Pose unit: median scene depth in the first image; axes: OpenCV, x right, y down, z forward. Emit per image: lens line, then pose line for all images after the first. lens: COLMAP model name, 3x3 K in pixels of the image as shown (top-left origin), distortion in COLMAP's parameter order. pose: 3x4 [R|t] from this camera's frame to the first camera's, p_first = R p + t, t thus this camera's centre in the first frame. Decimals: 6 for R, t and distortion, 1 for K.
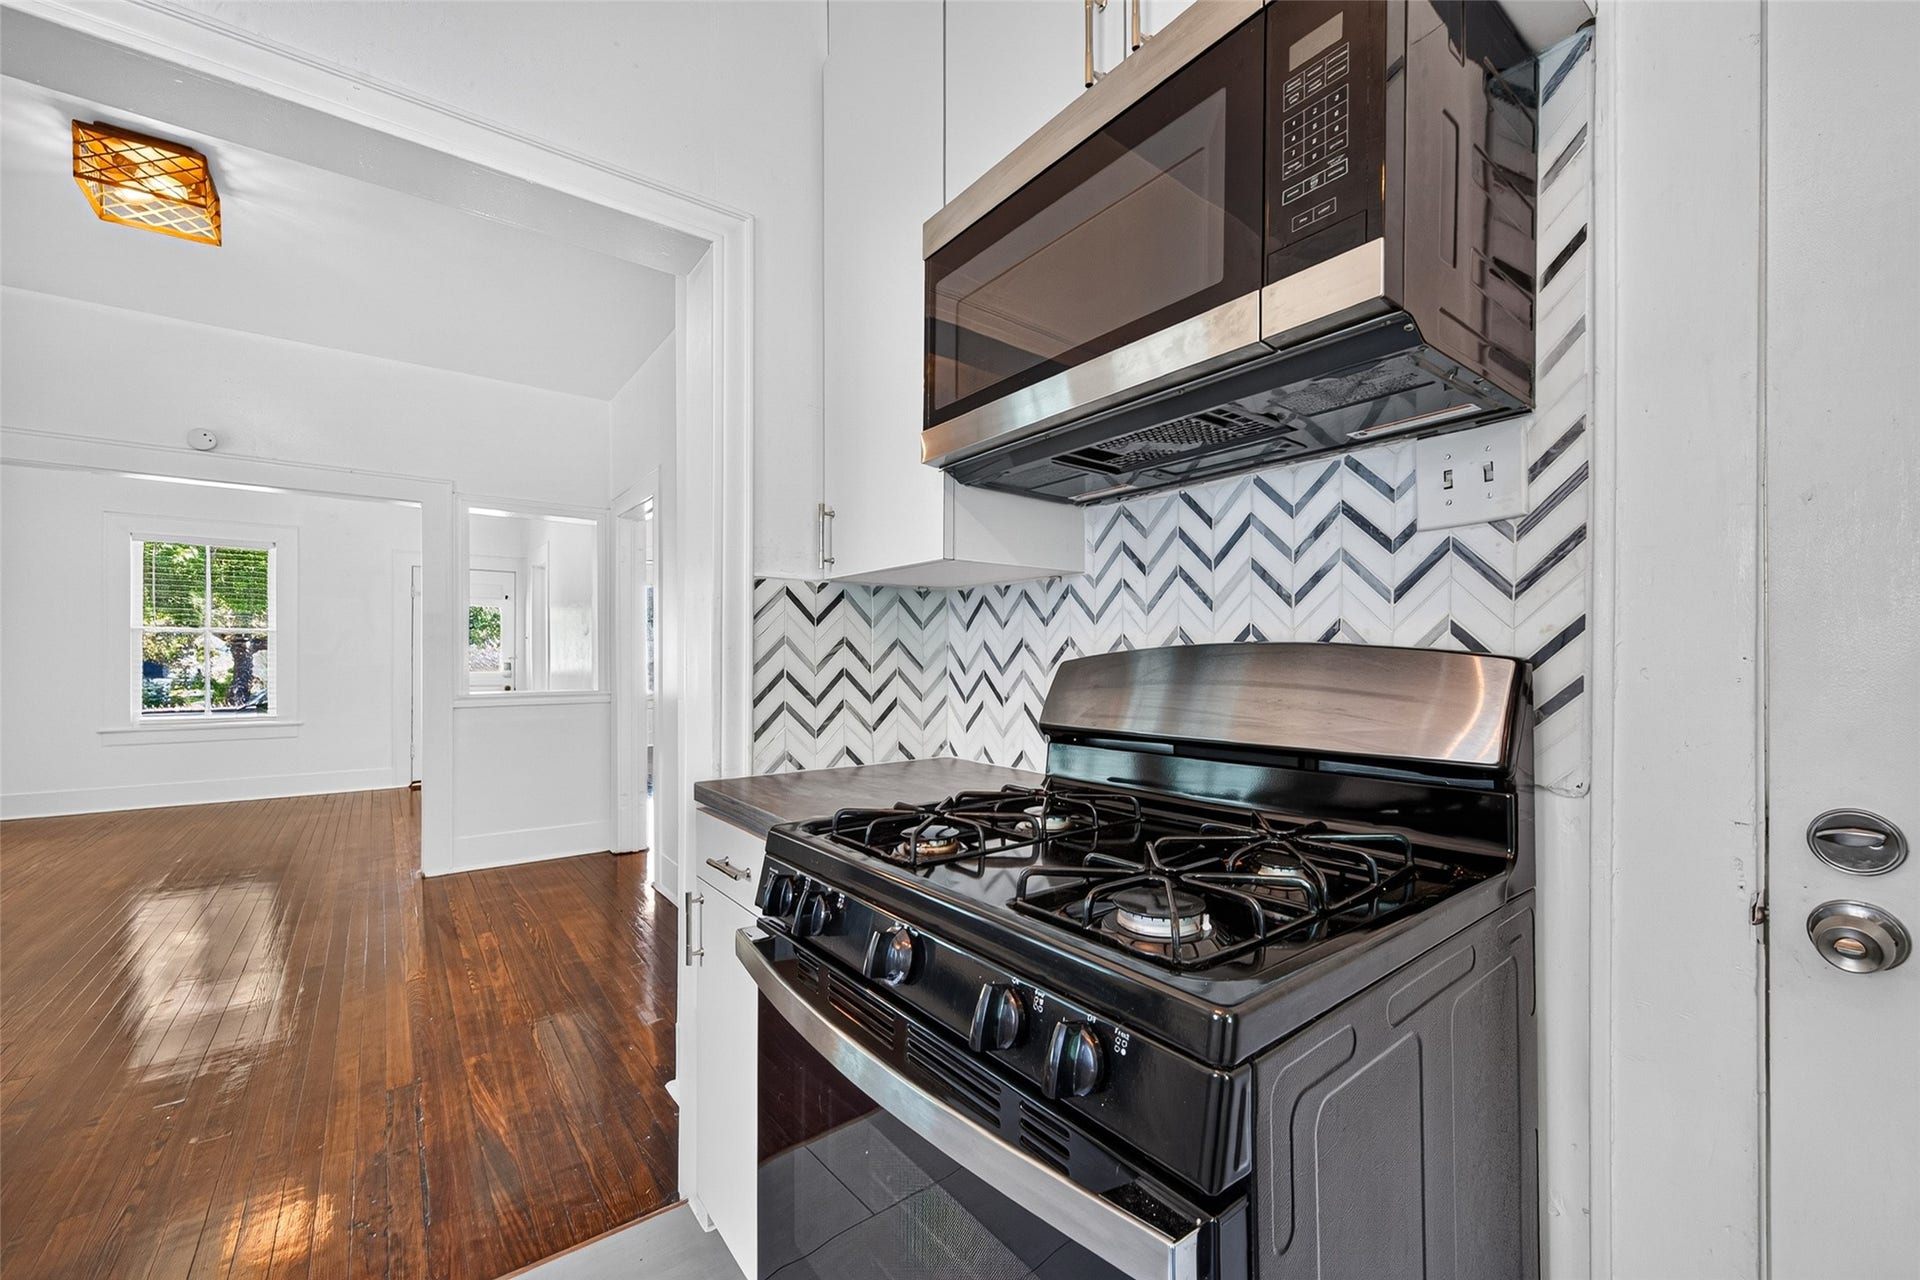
lens RADIAL K [[753.4, 0, 961.3], [0, 753.4, 650.2], [0, 0, 1]] dist [-0.000316, -0.000141]
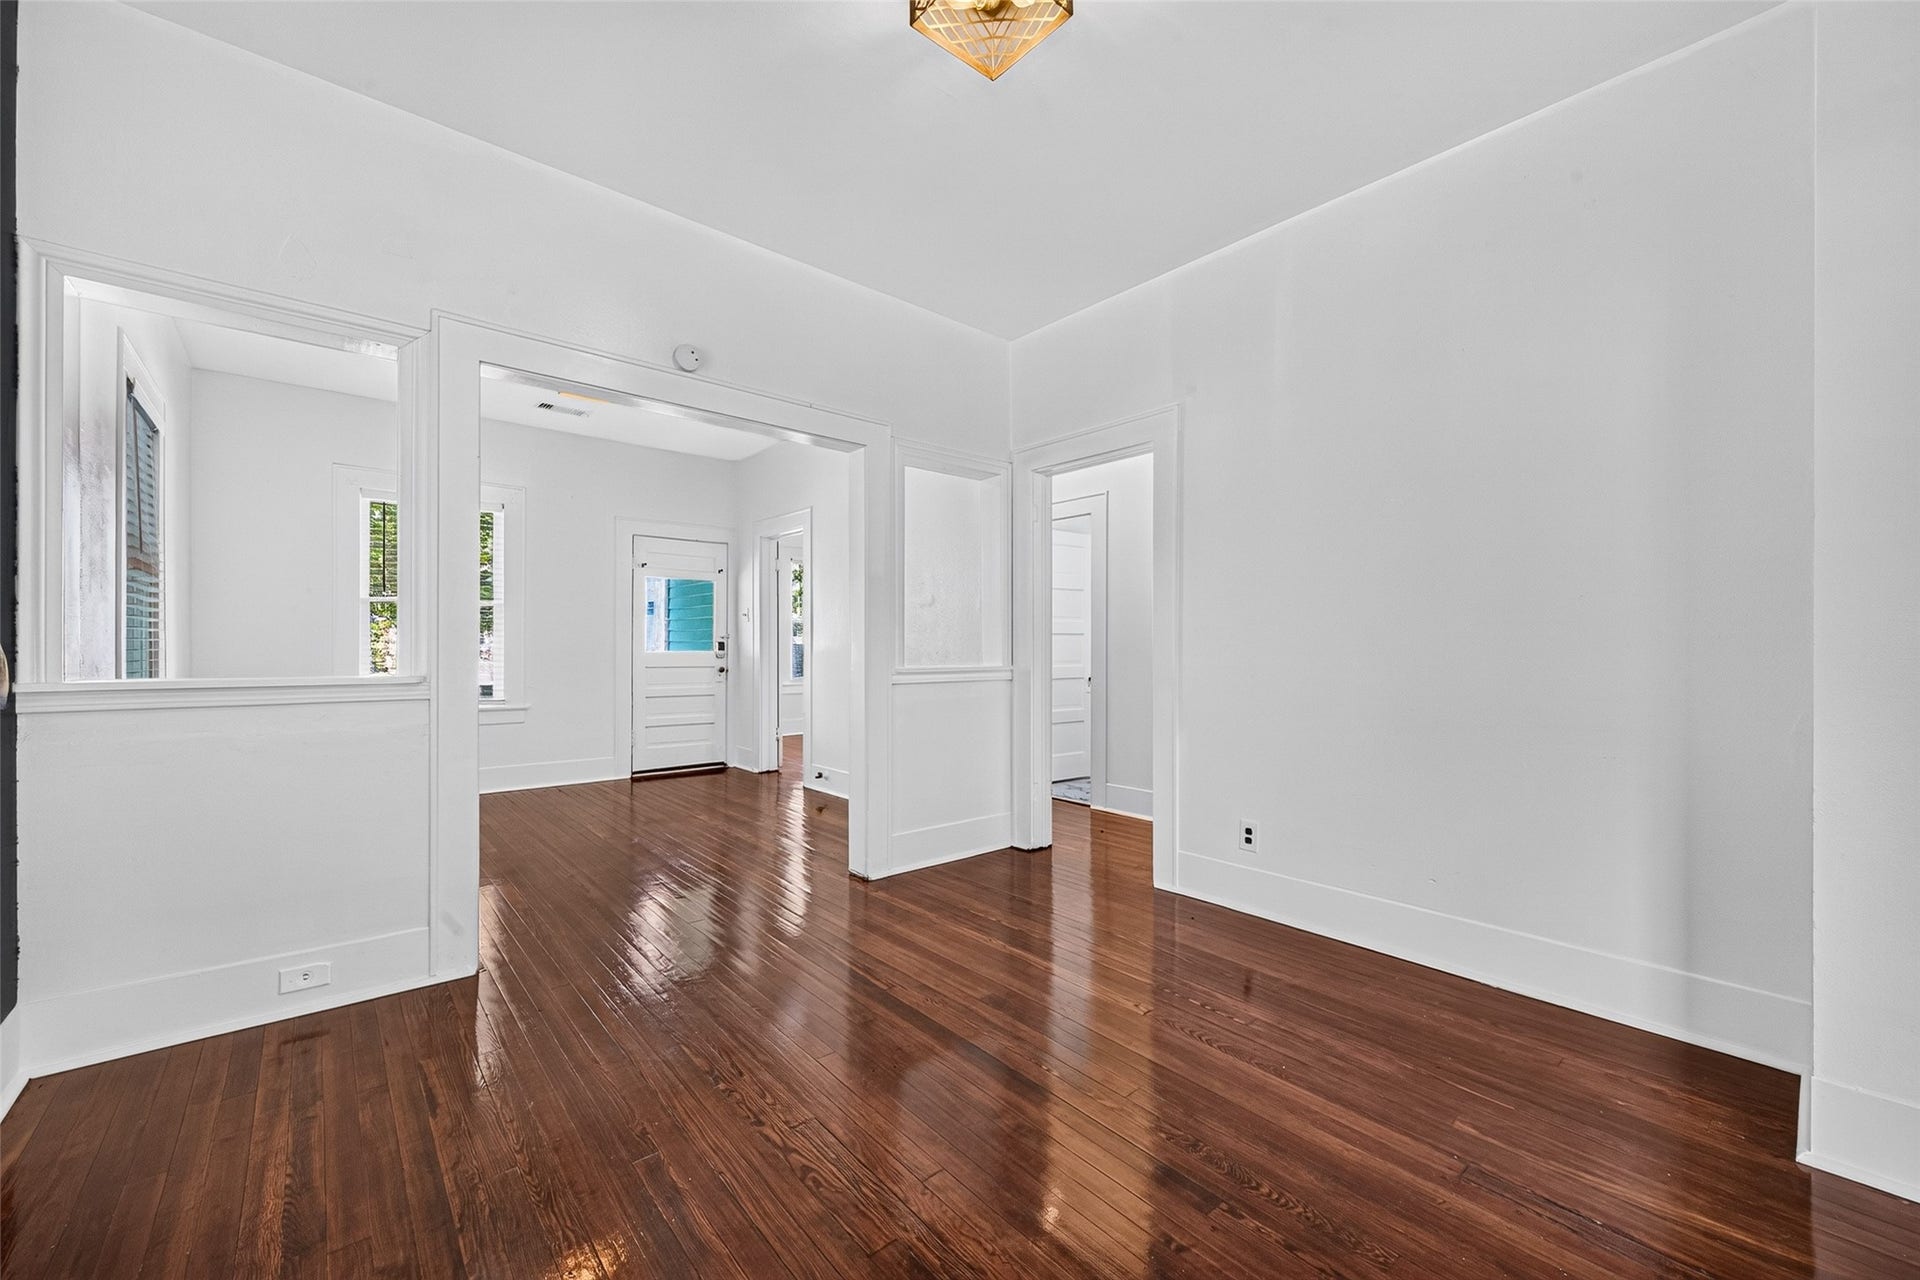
lens RADIAL K [[751.4, 0, 951.8], [0, 751.4, 643.9], [0, 0, 1]] dist [0.036340, 0.000022]
pose [[0.999074, 0.004430, 0.042796, -0.578874], [-0.004488, 0.999989, 0.001249, 0.026111], [-0.042790, -0.001440, 0.999083, 0.114428]]
